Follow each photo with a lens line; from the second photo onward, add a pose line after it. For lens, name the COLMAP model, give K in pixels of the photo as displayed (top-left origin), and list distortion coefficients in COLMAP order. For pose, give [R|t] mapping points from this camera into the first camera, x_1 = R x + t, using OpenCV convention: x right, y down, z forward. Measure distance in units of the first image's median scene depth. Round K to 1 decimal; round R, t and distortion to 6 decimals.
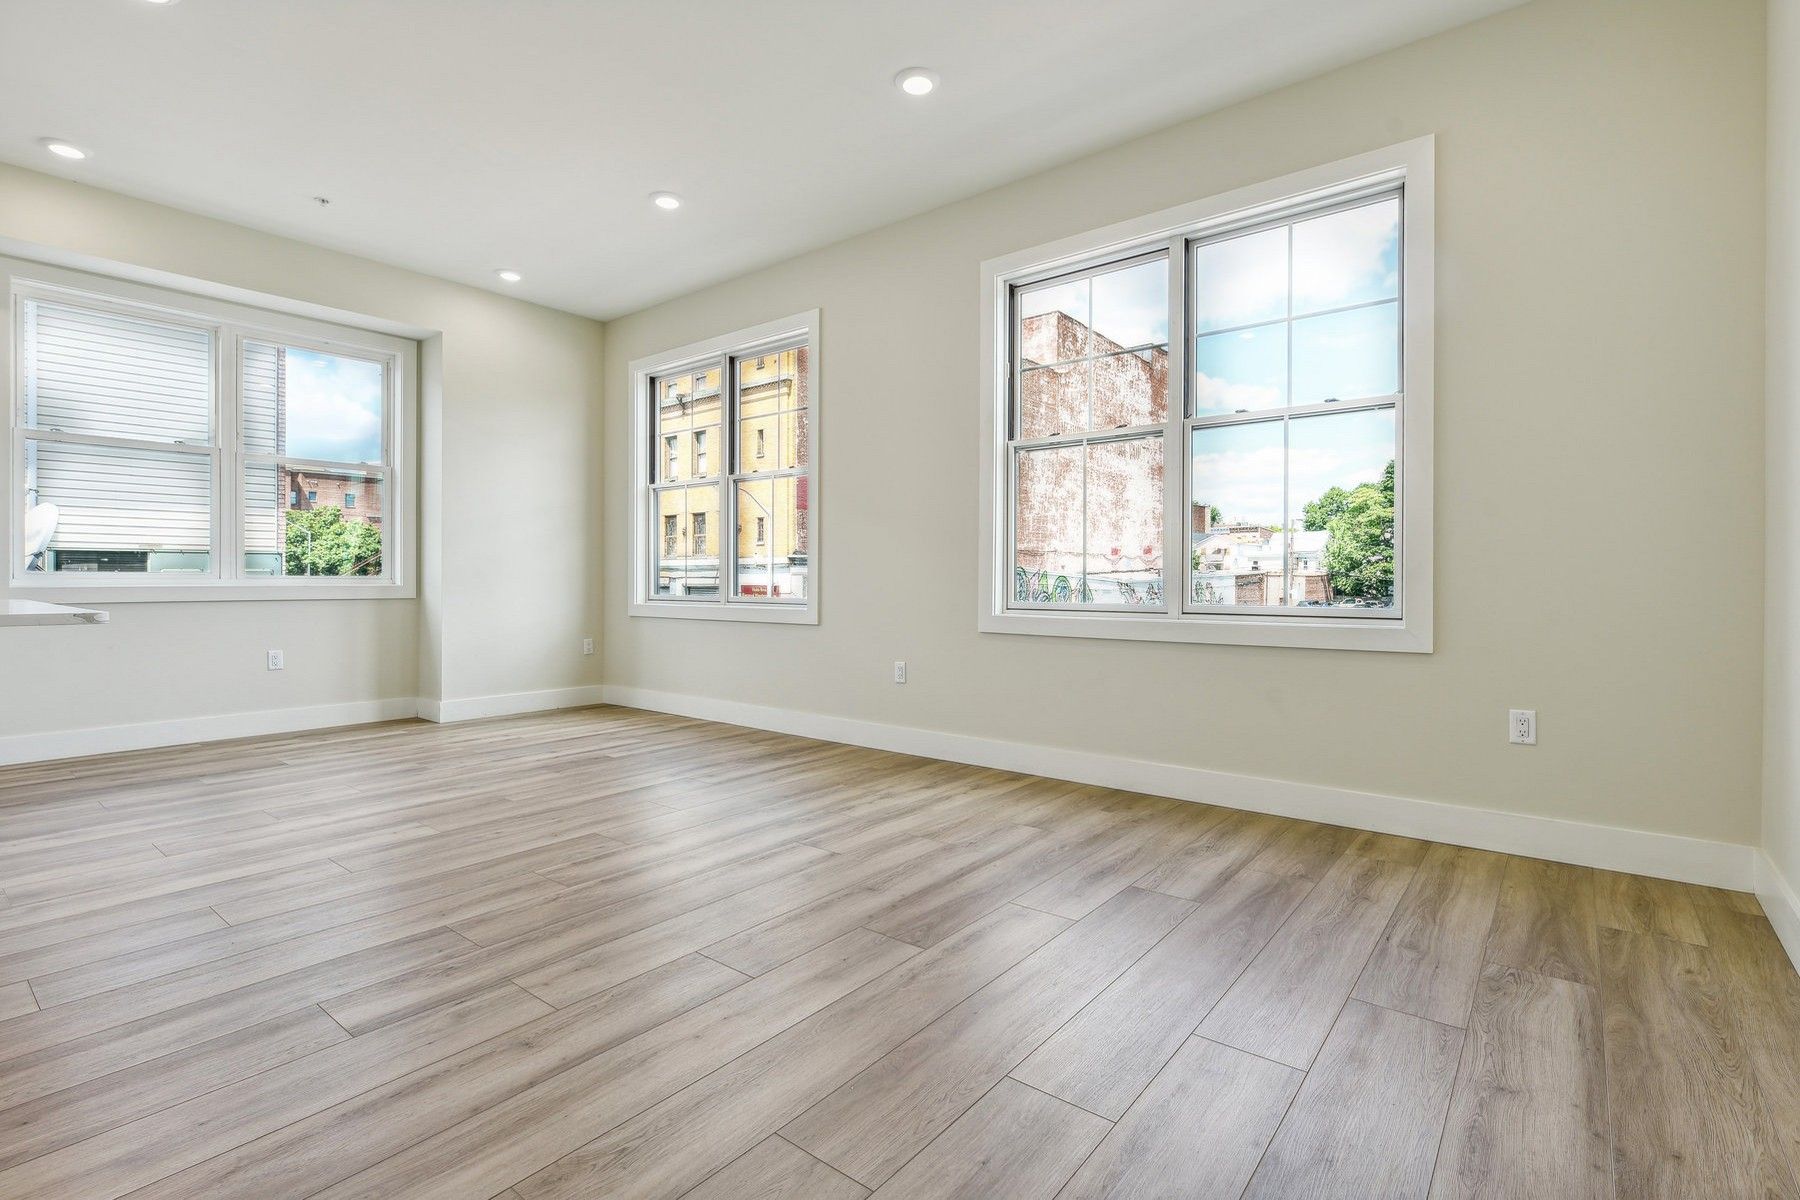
lens RADIAL K [[830.9, 0, 906.5], [0, 830.9, 593.2], [0, 0, 1]] dist [-0.003508, -0.000376]
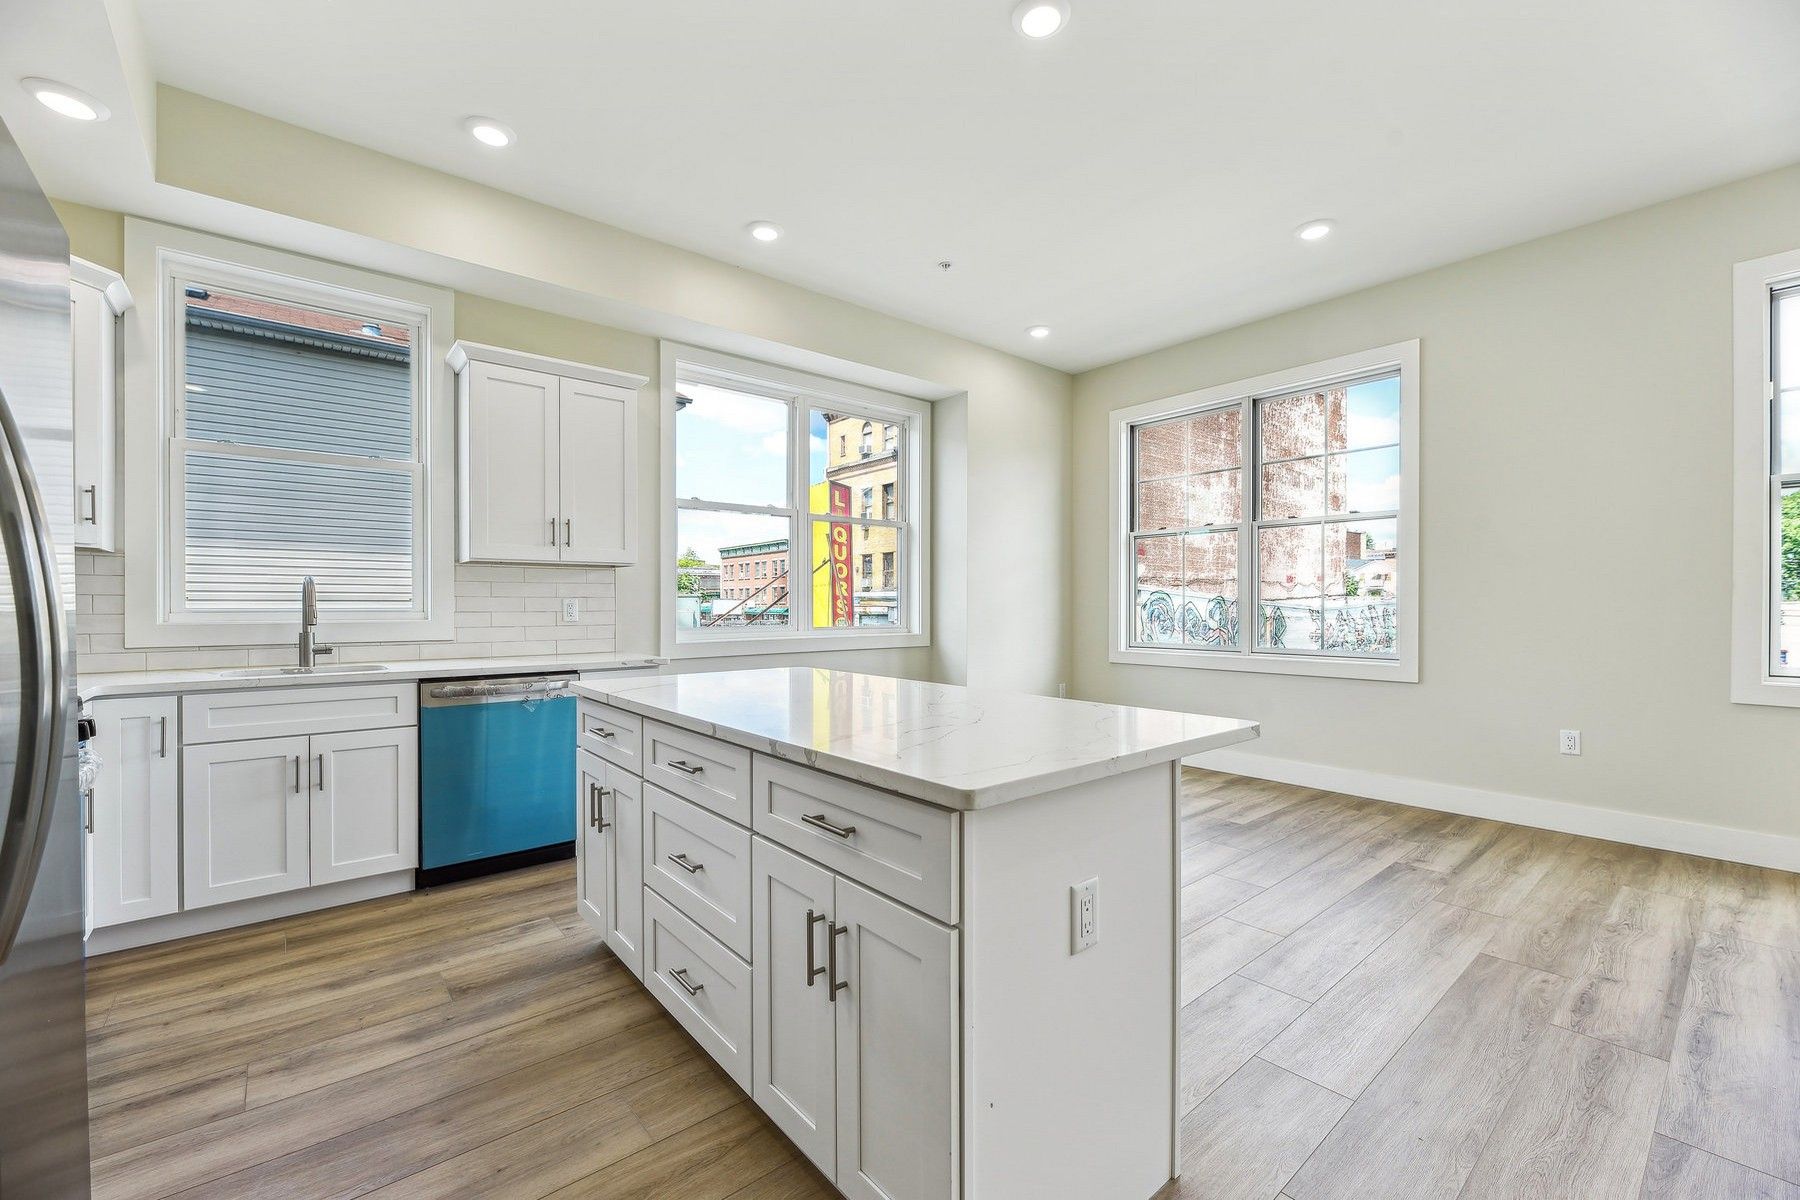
lens RADIAL K [[733.7, 0, 900.8], [0, 733.7, 612.4], [0, 0, 1]] dist [-0.009206, -0.000196]
pose [[0.980007, -0.003201, -0.198940, -0.050890], [0.001846, 0.999974, -0.006996, -0.003518], [0.198957, 0.006489, 0.979987, 0.009418]]
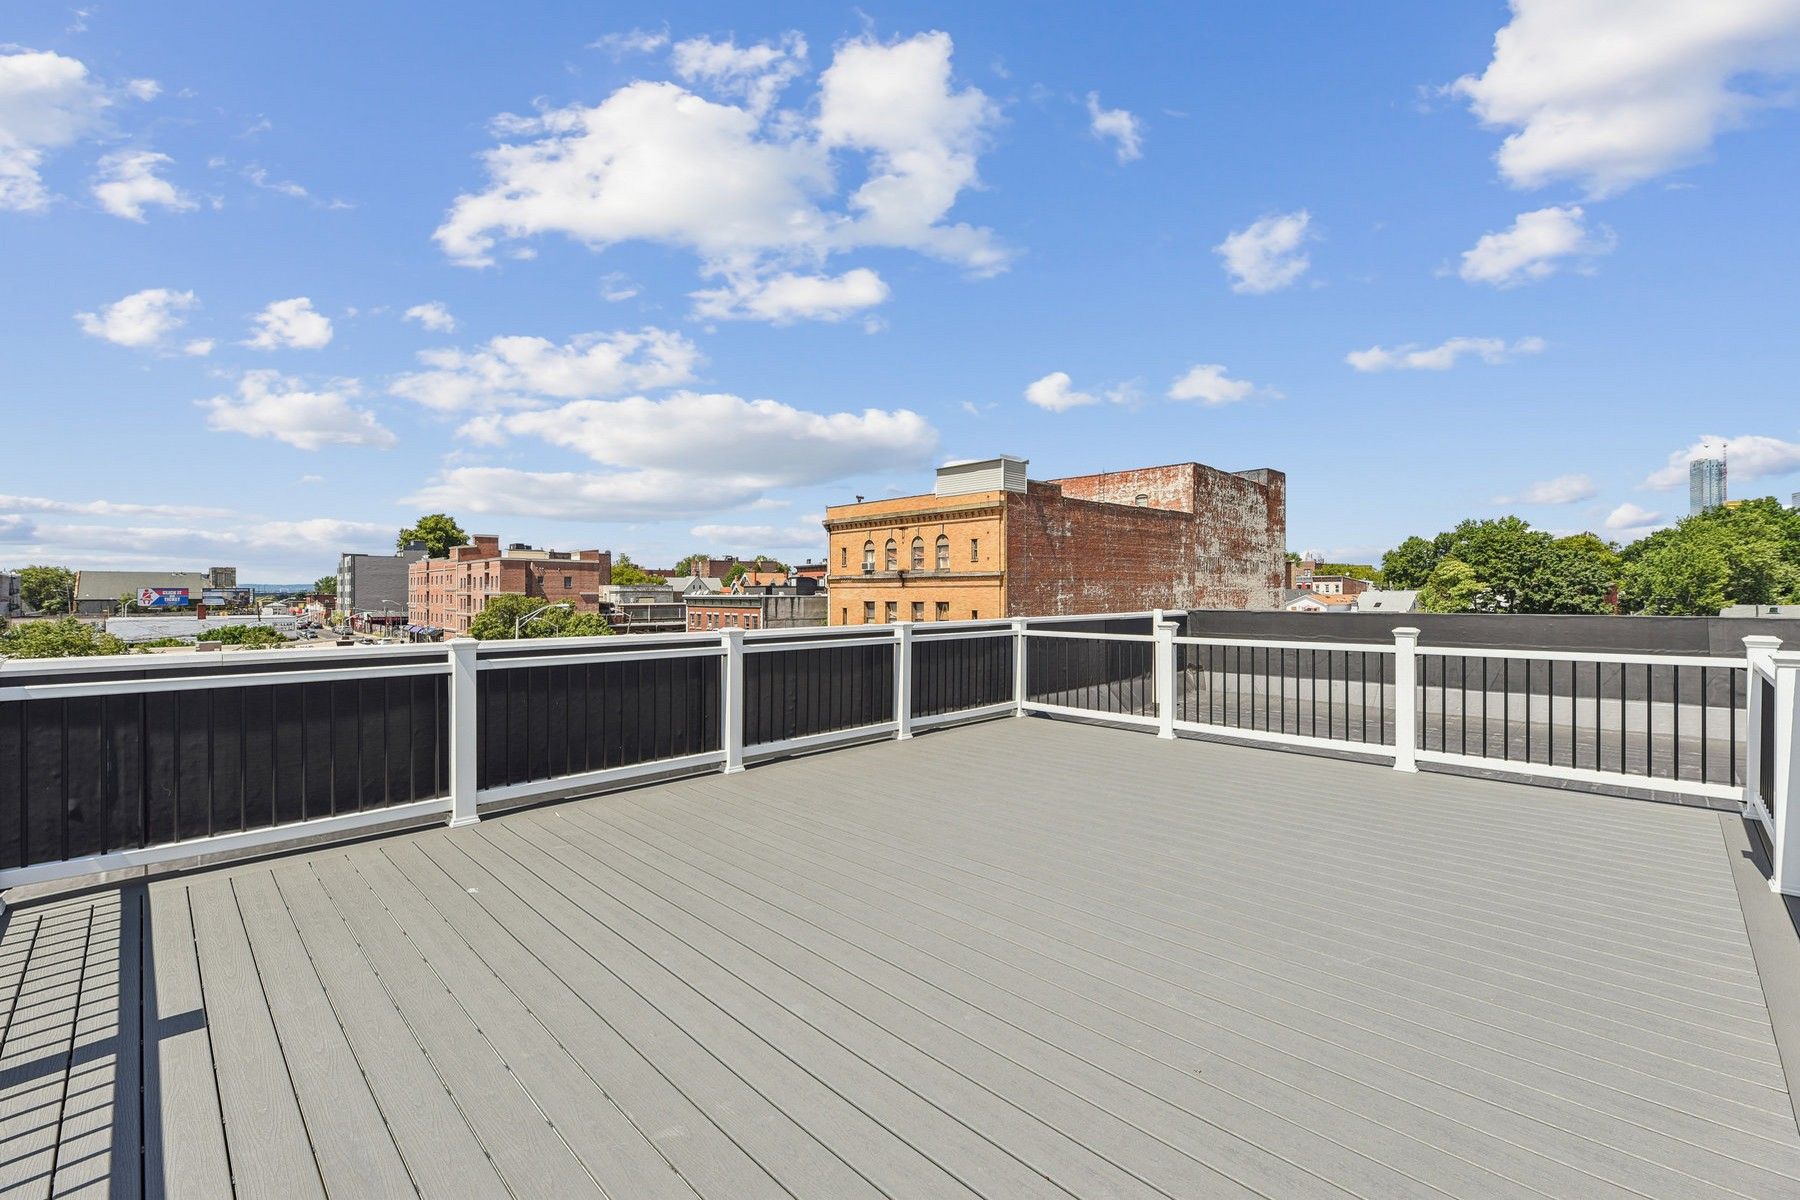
lens RADIAL K [[755.9, 0, 904.6], [0, 755.9, 591.8], [0, 0, 1]] dist [-0.003234, -0.000569]
pose [[0.994581, -0.000439, -0.103959, -0.112800], [-0.001303, 0.999860, -0.016692, -0.143000], [0.103952, 0.016737, 0.994441, -0.094811]]
